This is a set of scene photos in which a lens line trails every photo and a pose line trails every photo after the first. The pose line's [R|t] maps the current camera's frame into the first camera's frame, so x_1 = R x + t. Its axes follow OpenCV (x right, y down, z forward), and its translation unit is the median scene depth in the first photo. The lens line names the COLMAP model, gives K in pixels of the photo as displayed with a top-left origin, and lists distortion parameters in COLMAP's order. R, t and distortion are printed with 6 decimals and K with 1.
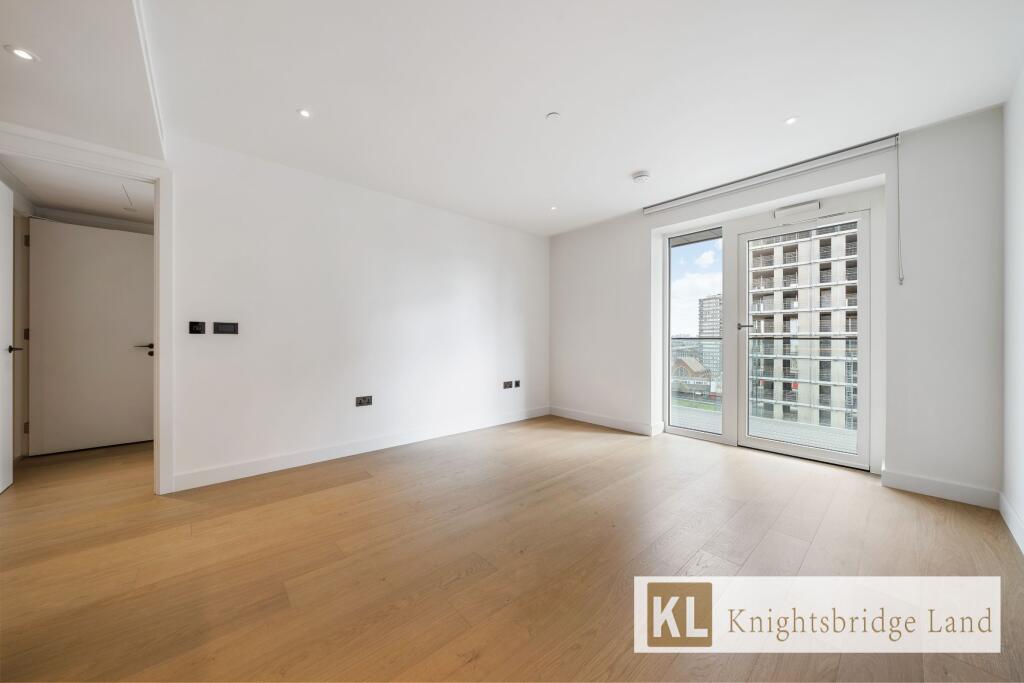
lens RADIAL K [[354.0, 0, 506.7], [0, 354.0, 339.7], [0, 0, 1]] dist [-0.002861, -0.000062]
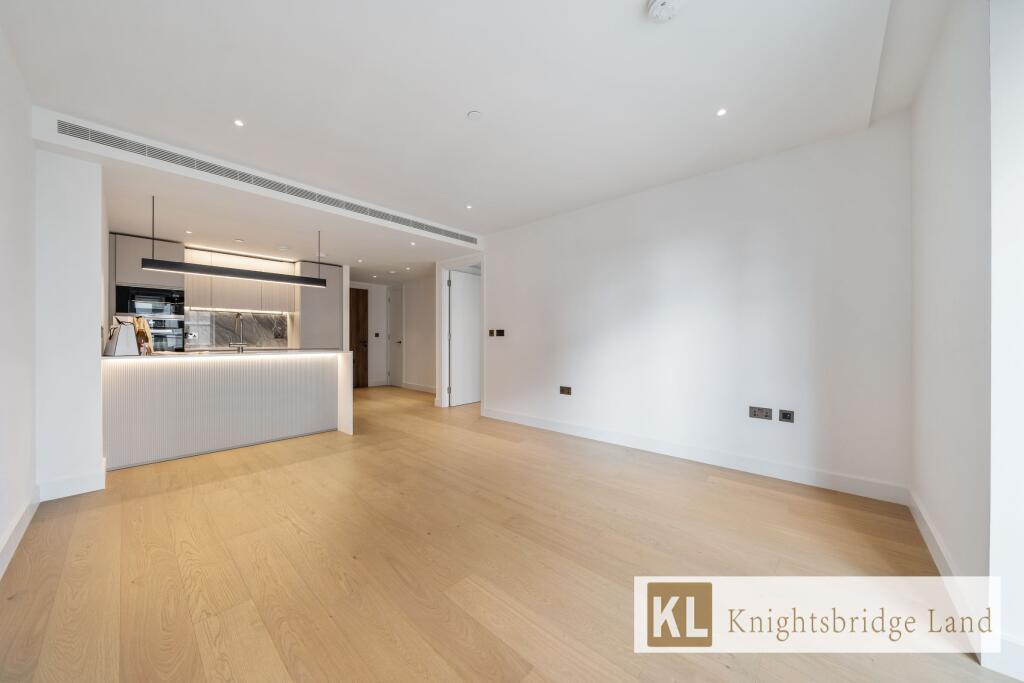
lens RADIAL K [[354.0, 0, 506.1], [0, 354.0, 339.9], [0, 0, 1]] dist [-0.002861, -0.000062]
pose [[0.105058, 0.002450, -0.994463, 0.763700], [-0.000795, 0.999997, 0.002380, -0.001333], [0.994466, 0.000541, 0.105059, 0.662915]]
